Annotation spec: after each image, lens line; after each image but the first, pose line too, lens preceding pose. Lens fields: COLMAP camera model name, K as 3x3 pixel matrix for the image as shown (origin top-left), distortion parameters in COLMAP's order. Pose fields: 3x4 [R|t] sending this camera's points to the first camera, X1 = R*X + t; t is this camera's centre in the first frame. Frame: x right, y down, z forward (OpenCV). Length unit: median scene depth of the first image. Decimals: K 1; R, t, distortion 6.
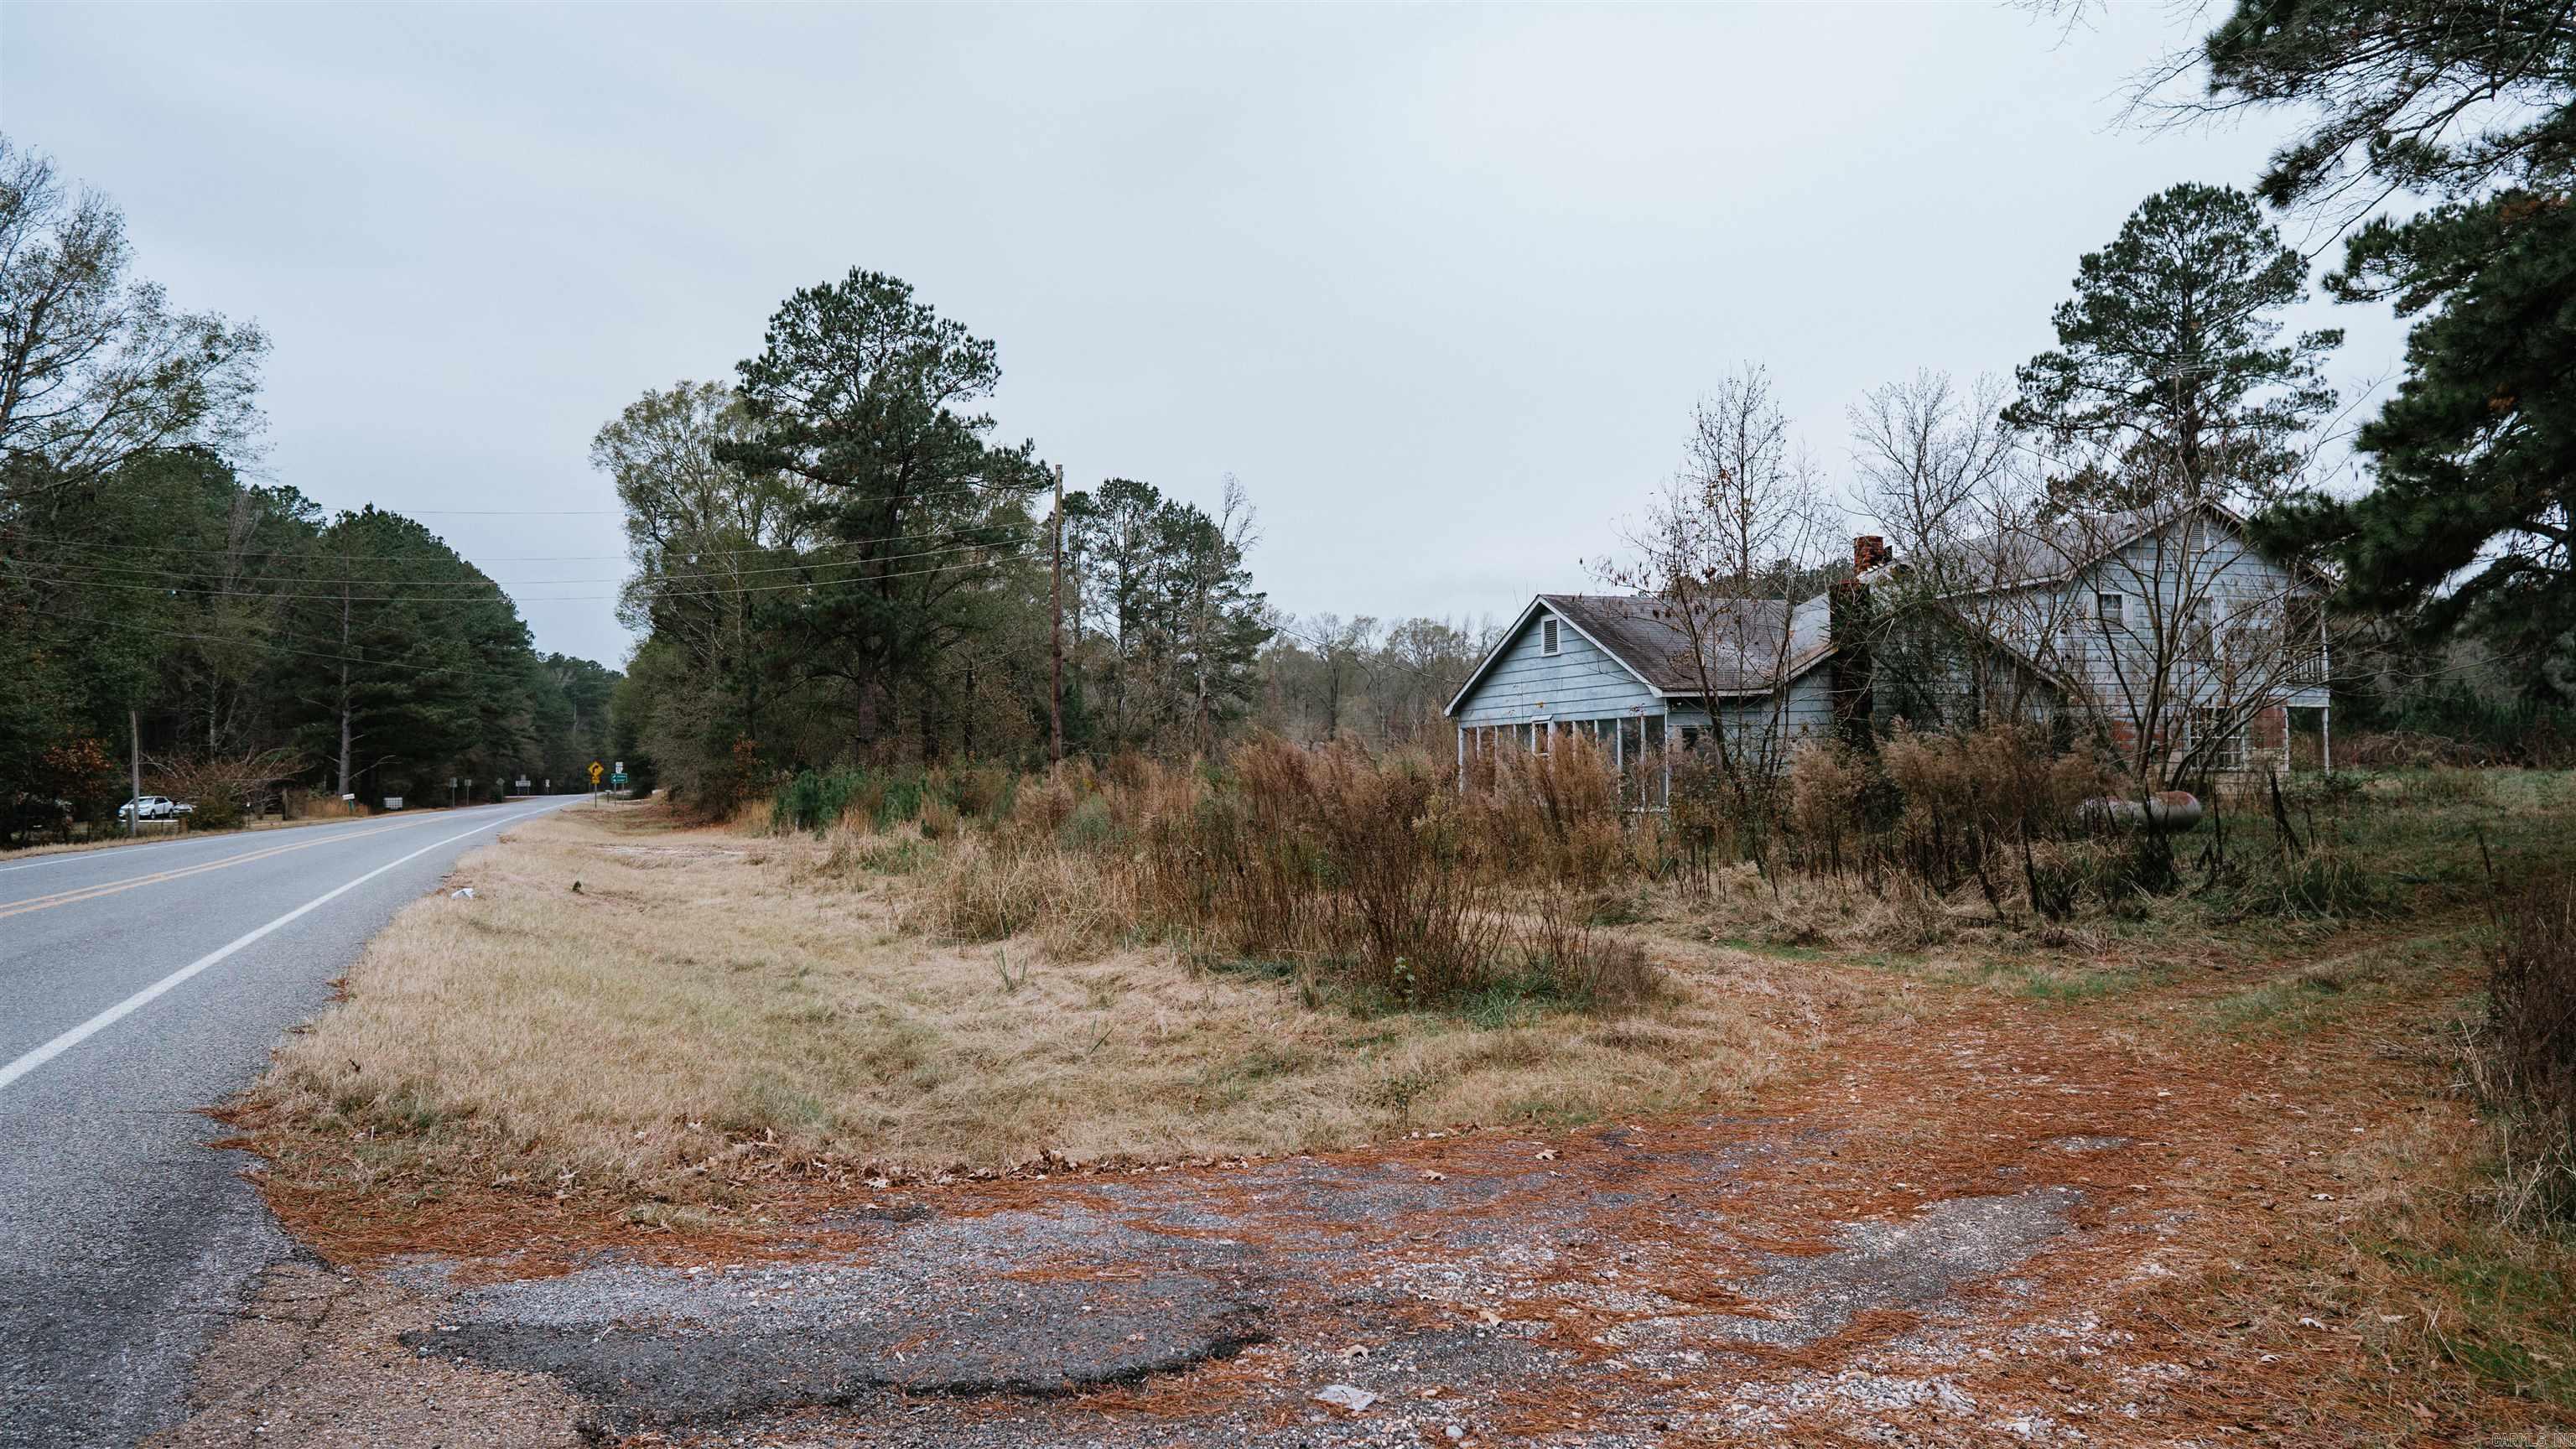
lens RADIAL K [[1748.9, 0, 1297.0], [0, 1748.9, 715.8], [0, 0, 1]] dist [-0.025701, 0.031171]
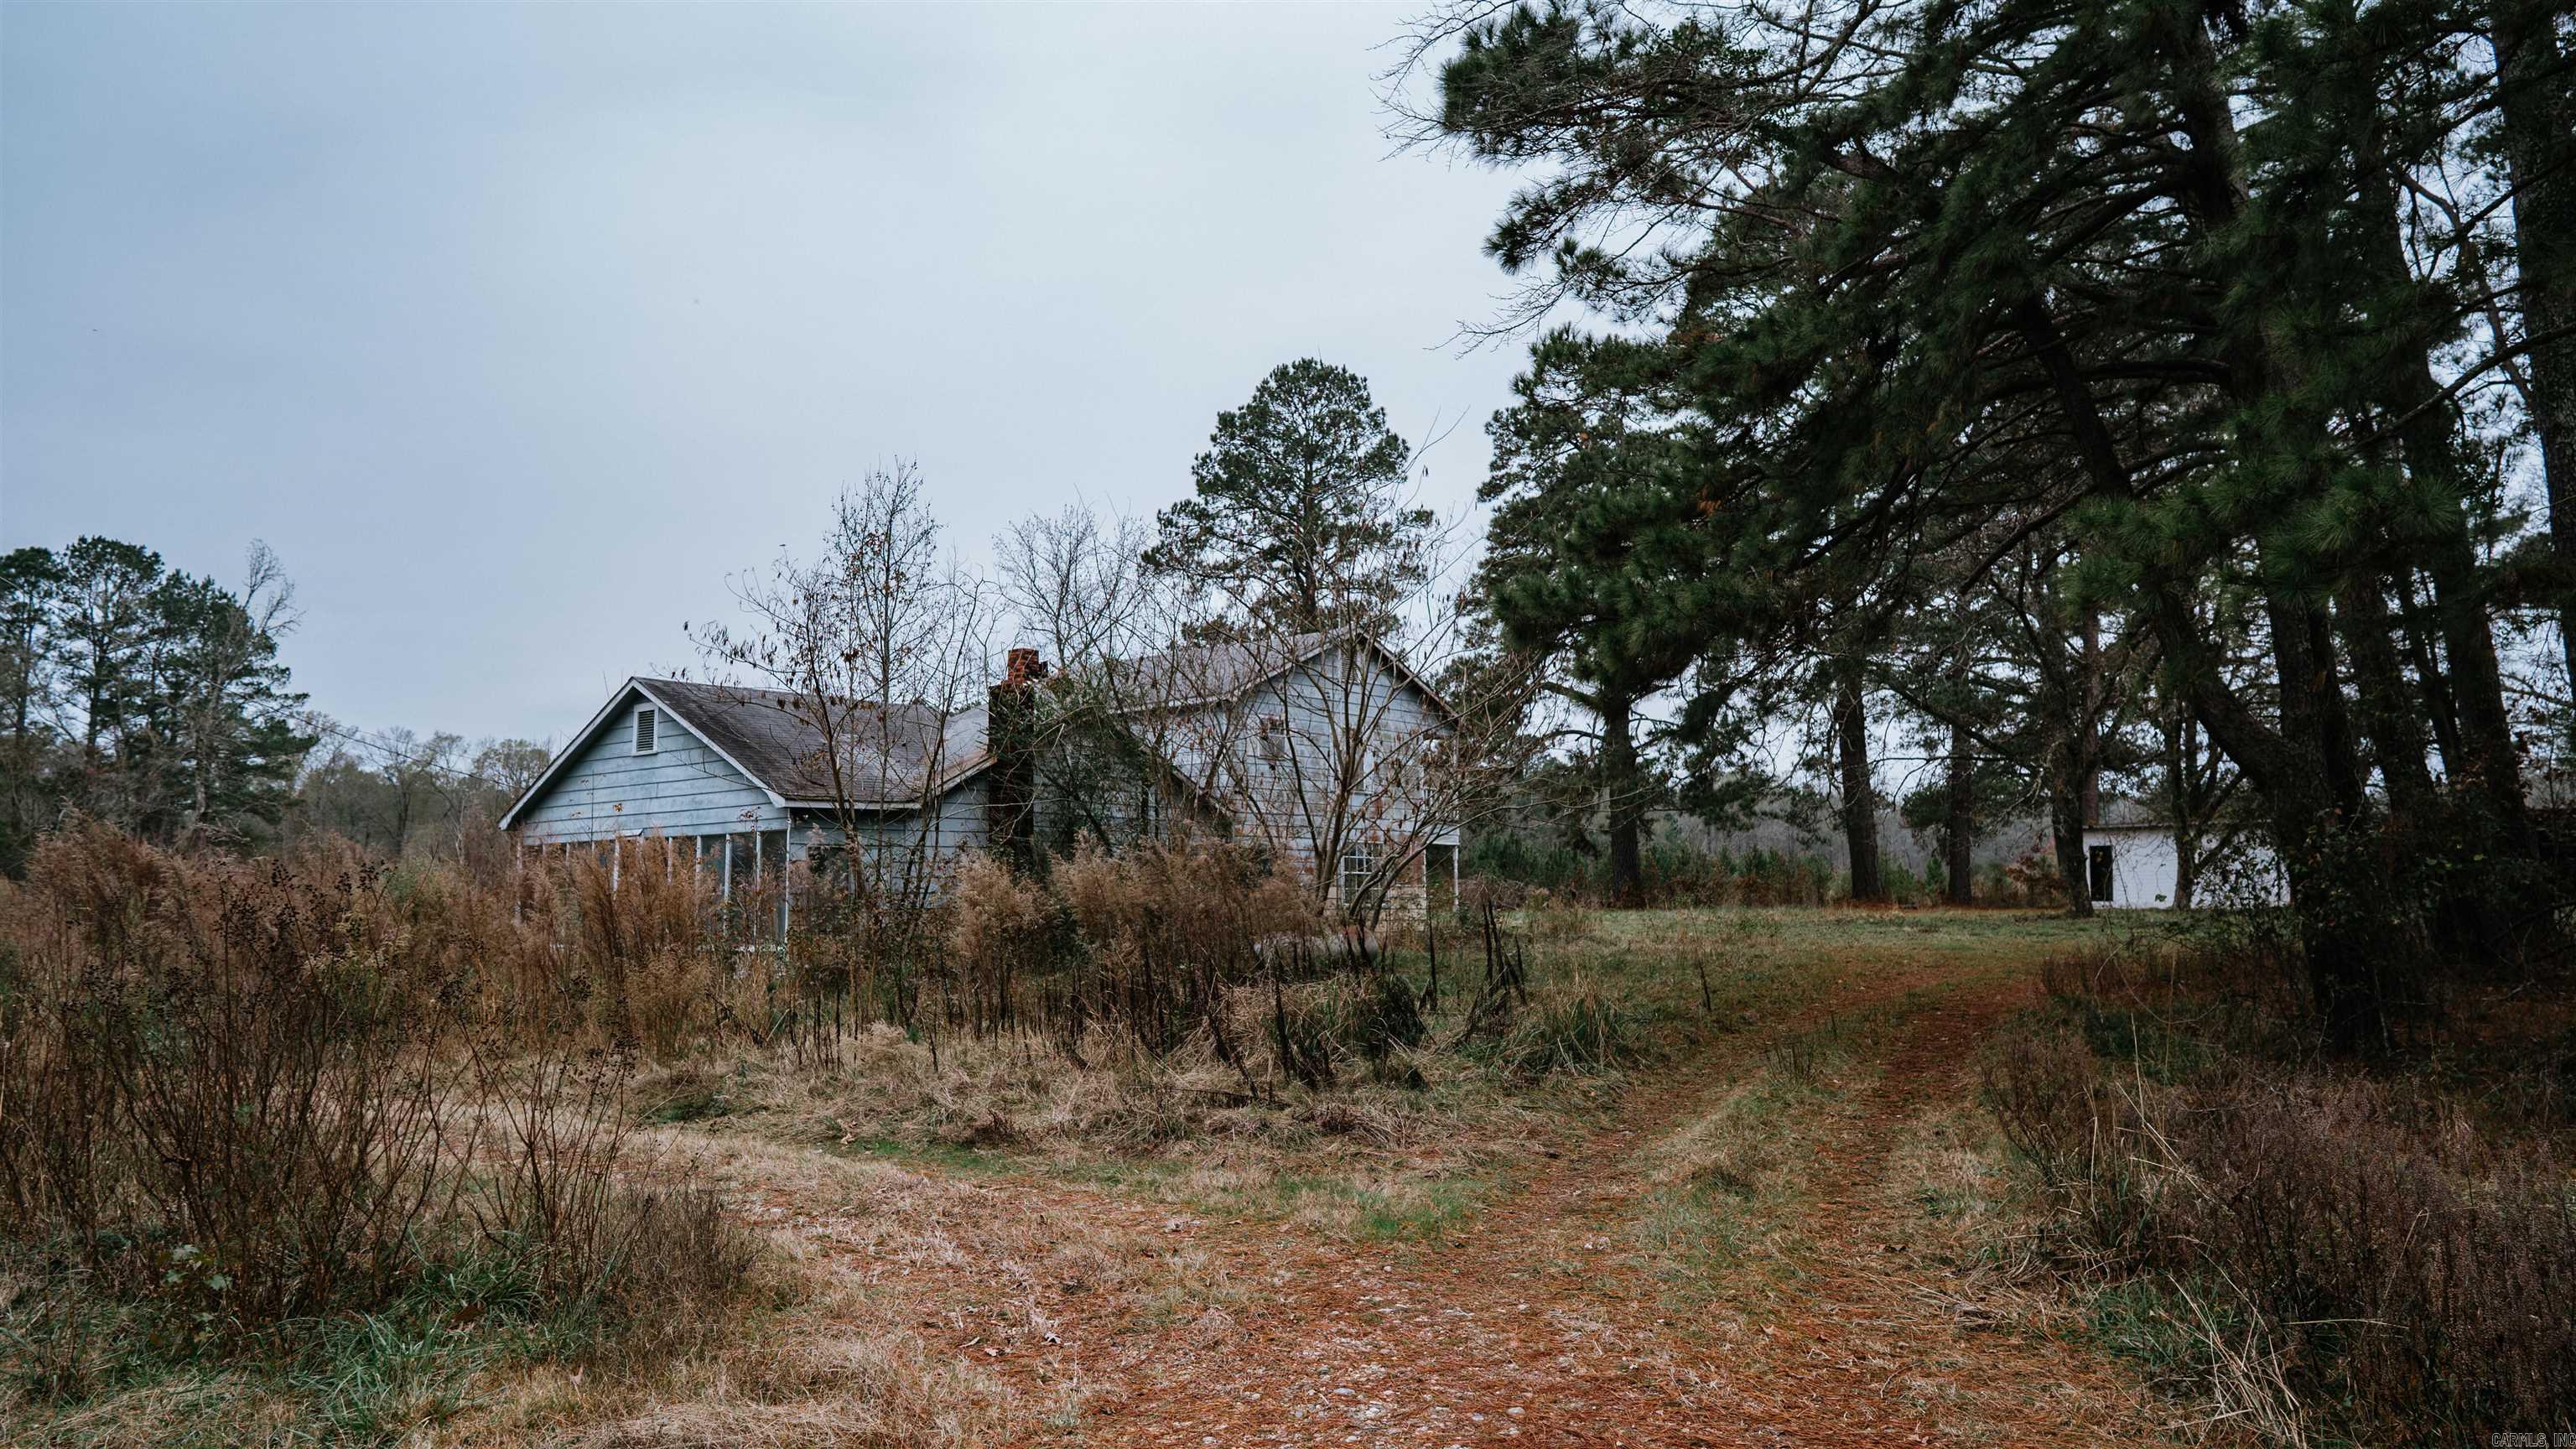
lens RADIAL K [[1748.9, 0, 1309.8], [0, 1748.9, 725.7], [0, 0, 1]] dist [-0.025701, 0.031171]
pose [[0.879243, 0.055181, 0.473167, 0.032908], [-0.018716, 0.996503, -0.081434, 0.010538], [-0.476006, 0.062744, 0.877201, 0.149427]]
